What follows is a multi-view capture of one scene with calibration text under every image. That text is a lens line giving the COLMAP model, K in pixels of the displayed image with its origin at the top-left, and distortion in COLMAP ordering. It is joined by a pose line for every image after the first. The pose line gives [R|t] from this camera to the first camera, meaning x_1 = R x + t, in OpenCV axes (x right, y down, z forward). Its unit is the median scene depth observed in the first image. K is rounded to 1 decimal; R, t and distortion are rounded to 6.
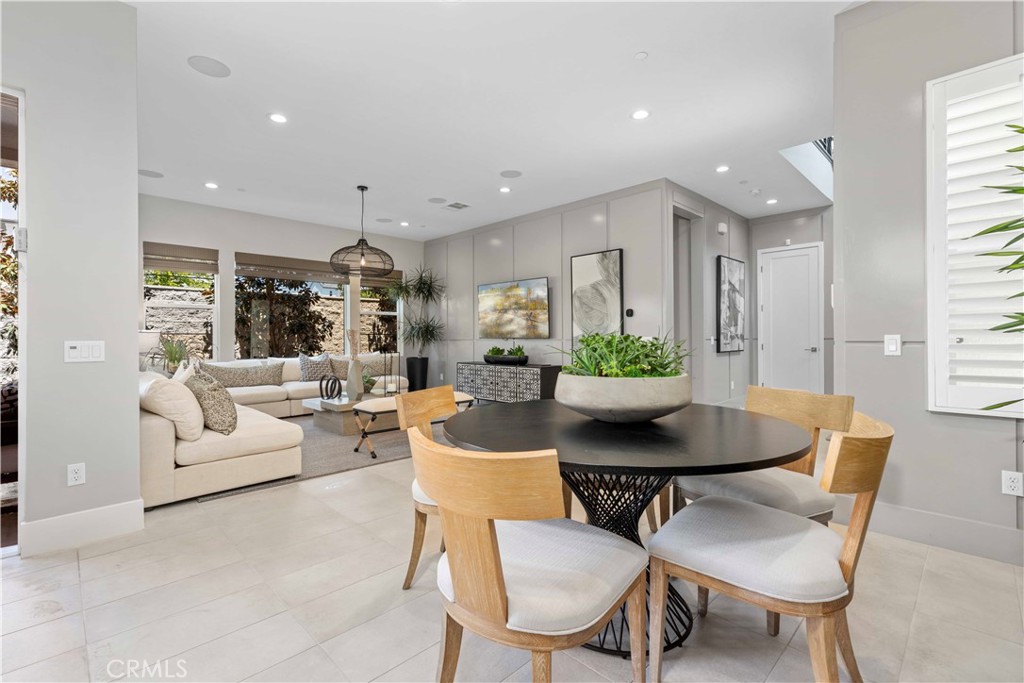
lens RADIAL K [[453.2, 0, 516.6], [0, 453.2, 338.4], [0, 0, 1]] dist [0.006011, 0.000509]
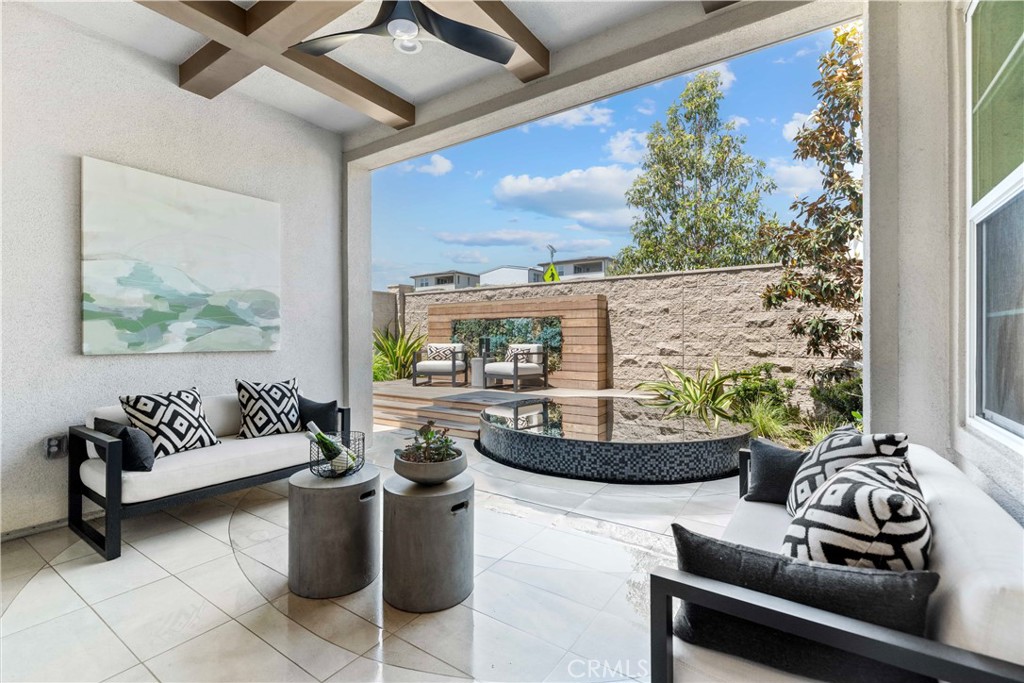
lens RADIAL K [[453.2, 0, 515.0], [0, 453.2, 337.3], [0, 0, 1]] dist [0.006011, 0.000509]
pose [[0.189762, 0.007726, -0.981800, -0.459173], [0.002907, 0.999960, 0.008430, -0.002847], [0.981826, -0.004454, 0.189732, 0.368892]]
